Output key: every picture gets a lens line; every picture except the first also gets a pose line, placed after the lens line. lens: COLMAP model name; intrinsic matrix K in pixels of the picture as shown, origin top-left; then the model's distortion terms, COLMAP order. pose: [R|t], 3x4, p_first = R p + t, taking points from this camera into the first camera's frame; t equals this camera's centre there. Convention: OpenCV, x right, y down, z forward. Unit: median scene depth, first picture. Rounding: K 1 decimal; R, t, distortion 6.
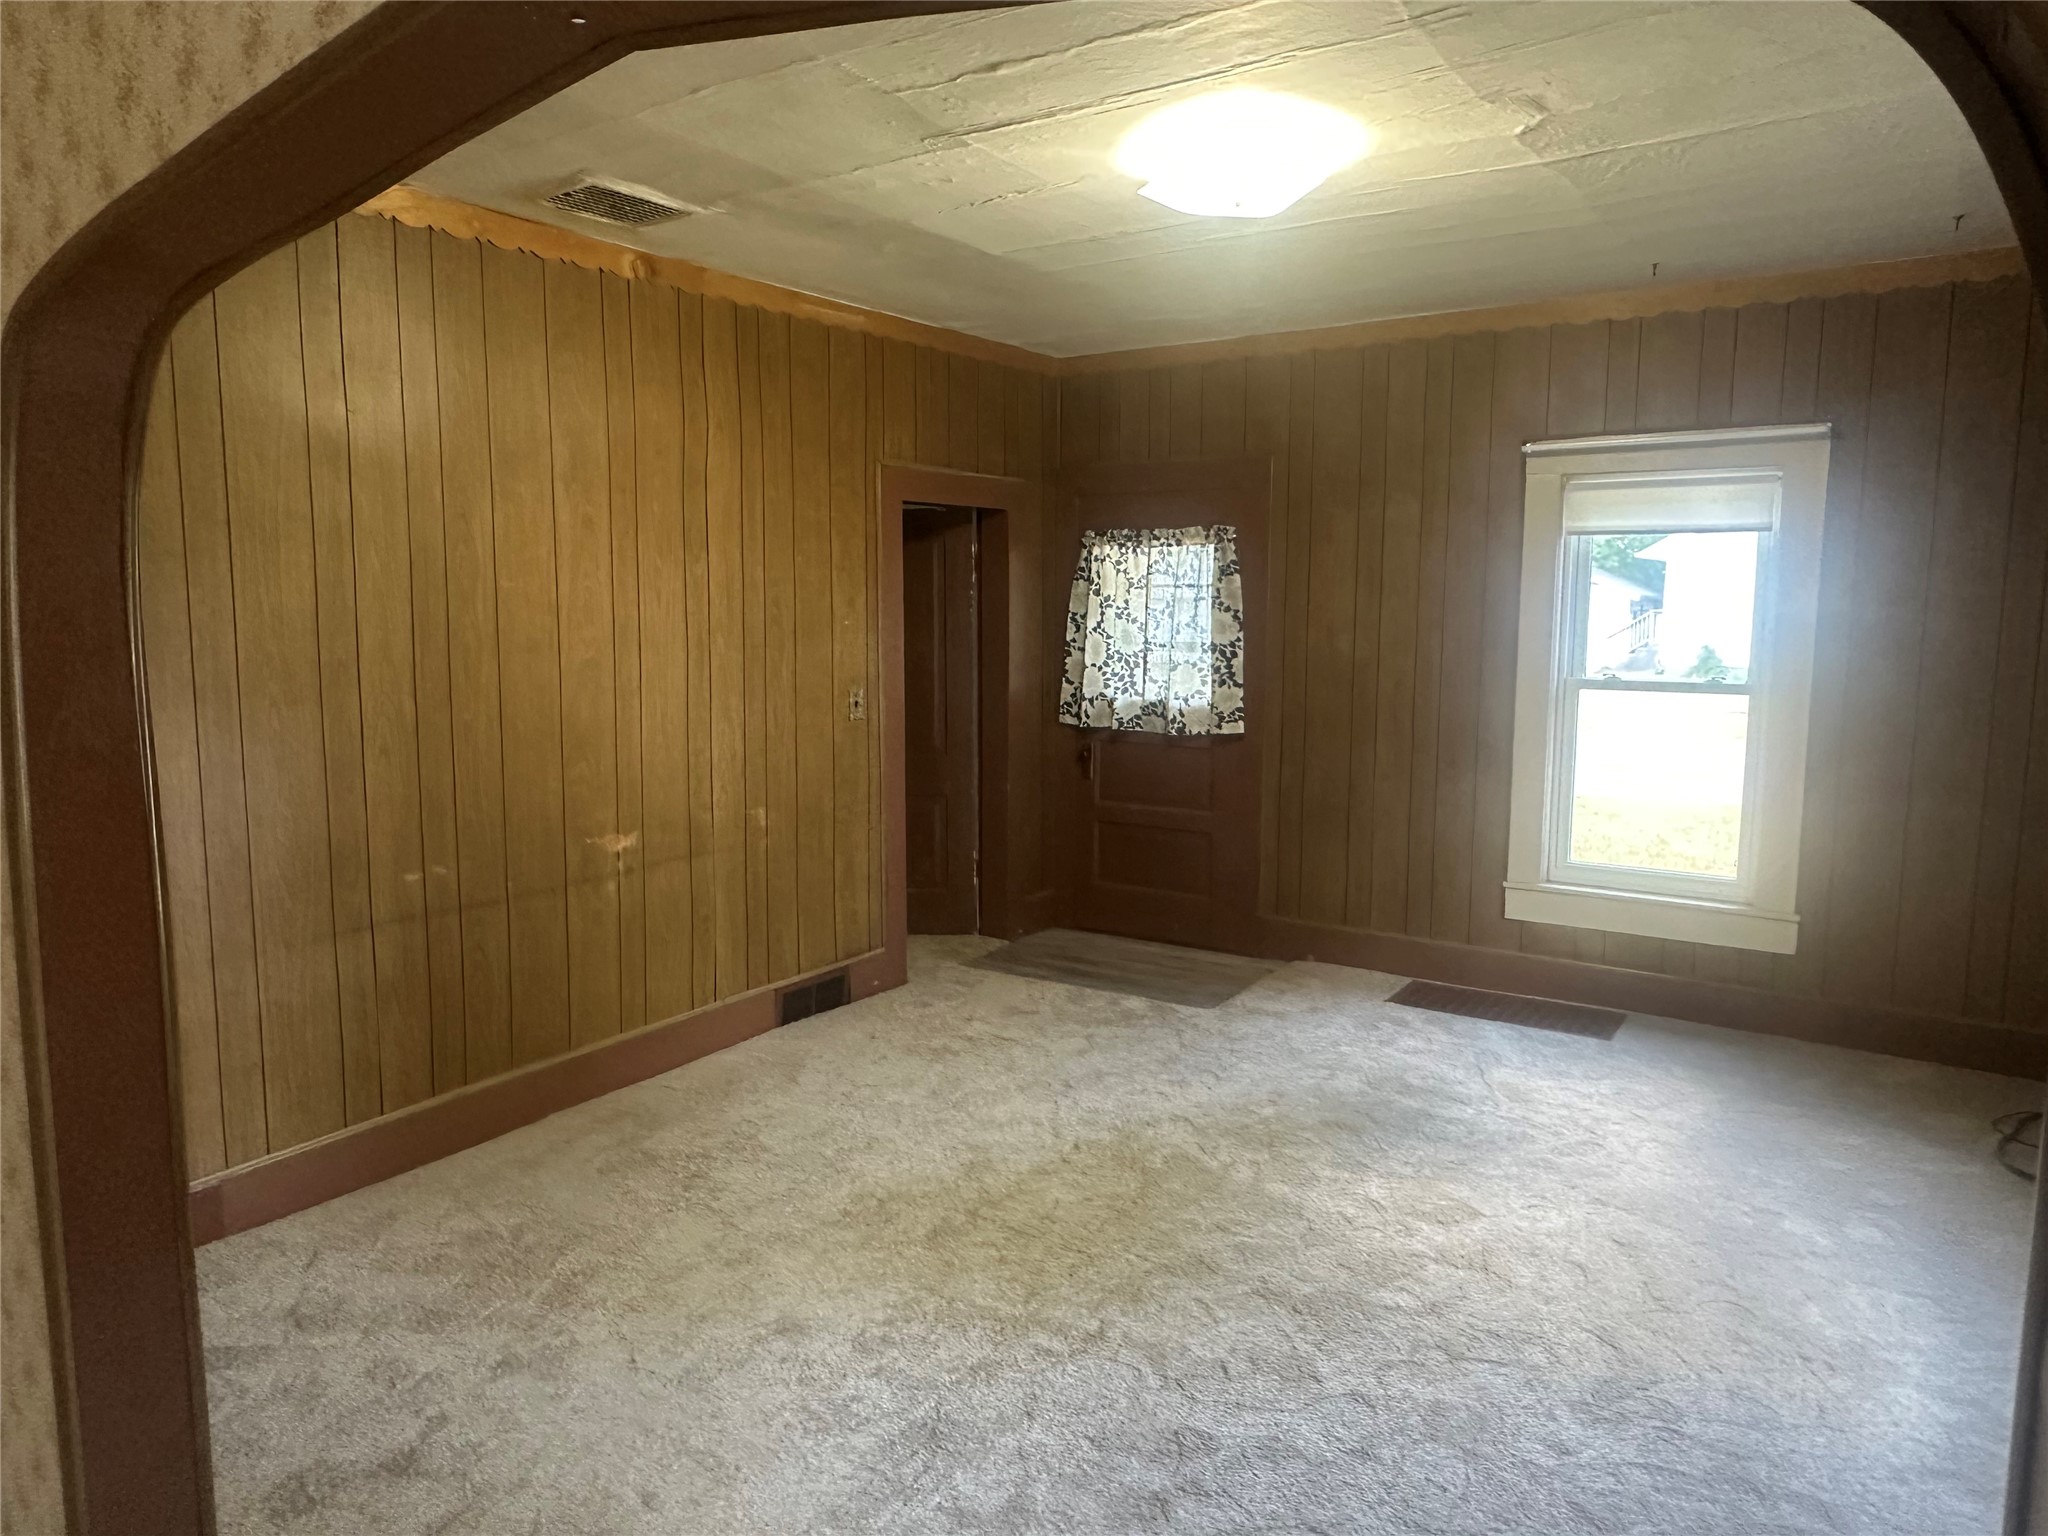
lens RADIAL K [[1328.5, 0, 1024.7], [0, 1328.5, 760.1], [0, 0, 1]] dist [-0.004538, 0.002049]
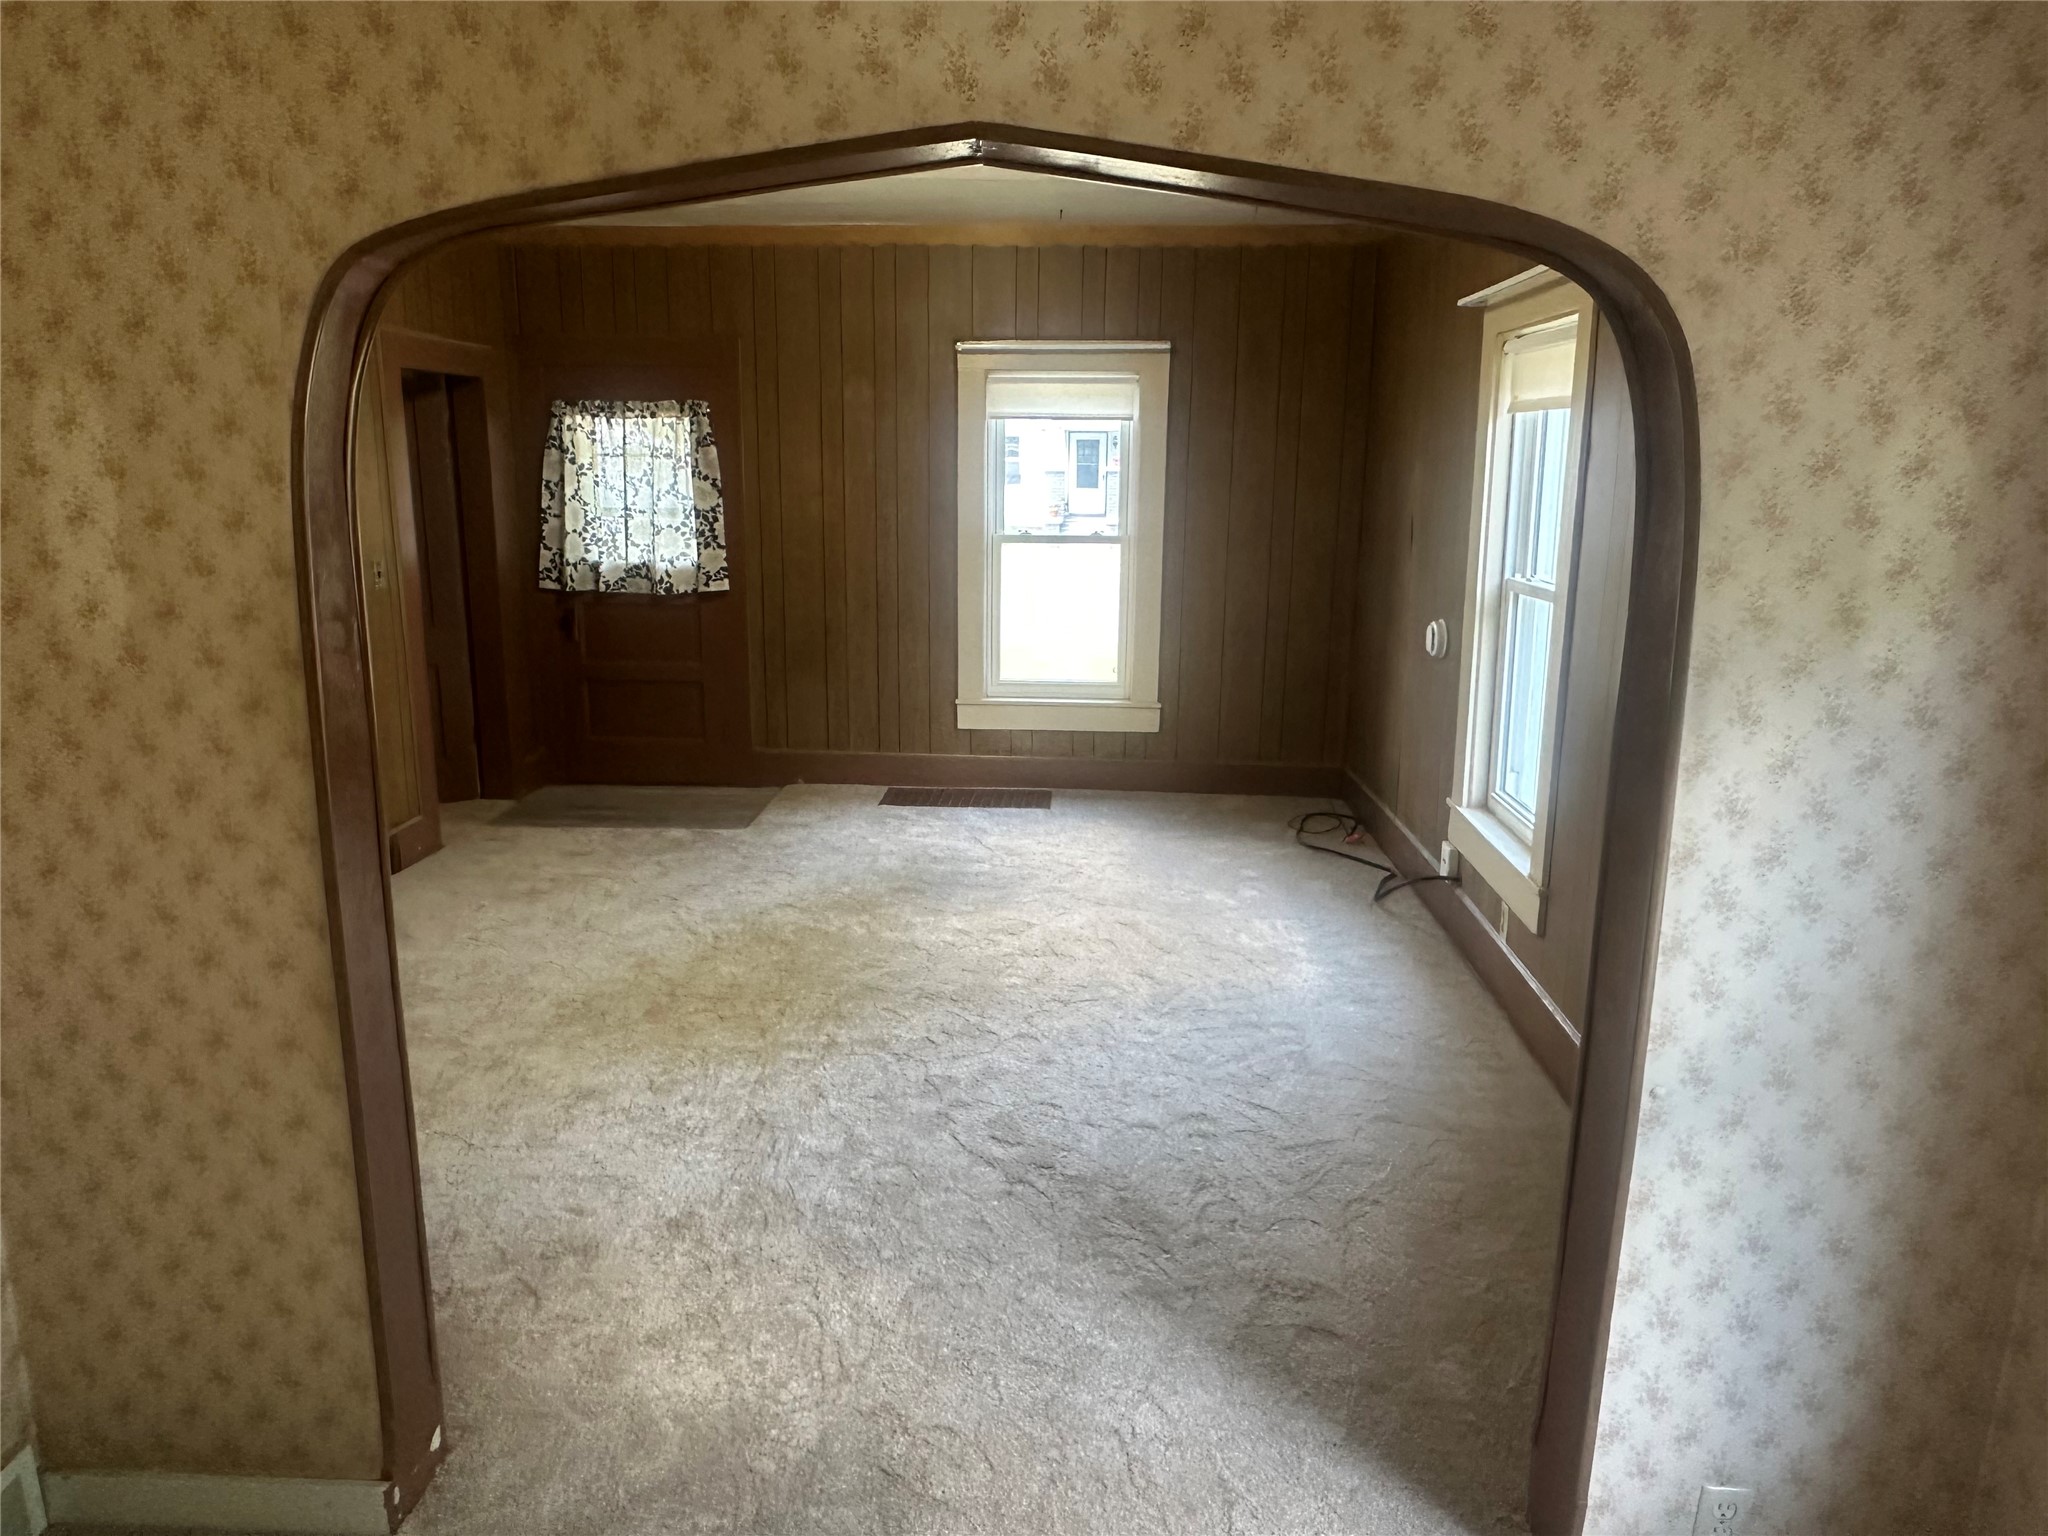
lens RADIAL K [[1328.5, 0, 1022.5], [0, 1328.5, 765.2], [0, 0, 1]] dist [-0.004538, 0.002049]
pose [[0.855106, -0.106814, 0.507332, -0.245706], [0.054370, 0.991626, 0.117138, 0.010222], [-0.515595, -0.072582, 0.853752, -0.115565]]
